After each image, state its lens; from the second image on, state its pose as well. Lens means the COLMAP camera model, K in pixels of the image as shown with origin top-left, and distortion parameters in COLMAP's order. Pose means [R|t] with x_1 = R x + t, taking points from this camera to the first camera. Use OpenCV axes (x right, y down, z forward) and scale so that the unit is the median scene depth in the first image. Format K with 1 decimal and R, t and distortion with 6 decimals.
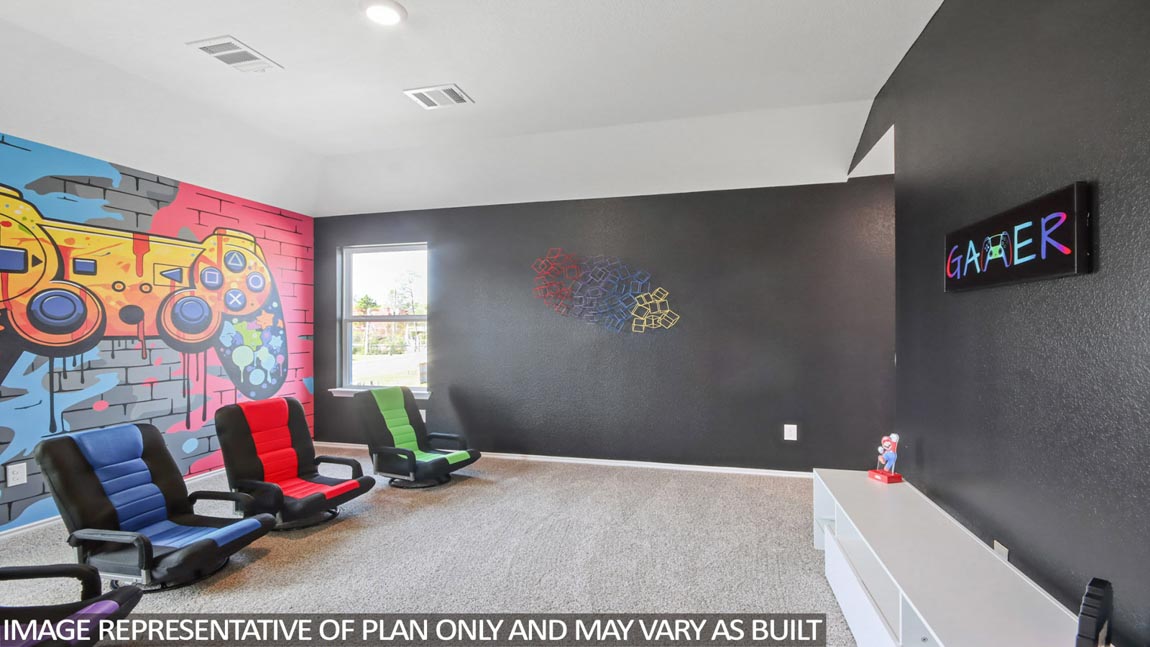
lens RADIAL K [[531.6, 0, 573.7], [0, 531.6, 325.8], [0, 0, 1]] dist [-0.000413, -0.000453]
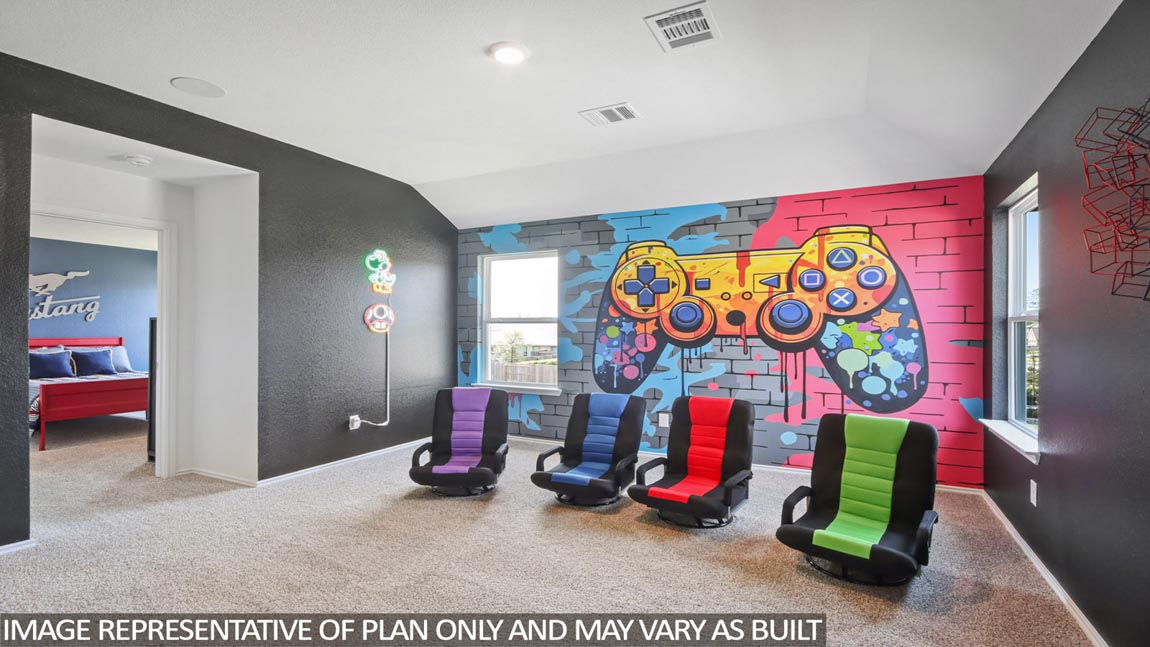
lens RADIAL K [[531.6, 0, 573.2], [0, 531.6, 323.5], [0, 0, 1]] dist [-0.000413, -0.000453]
pose [[-0.209602, -0.002722, -0.977783, 0.440529], [0.001065, 0.999995, -0.003012, -0.004288], [0.977786, -0.001673, -0.209598, 0.832767]]
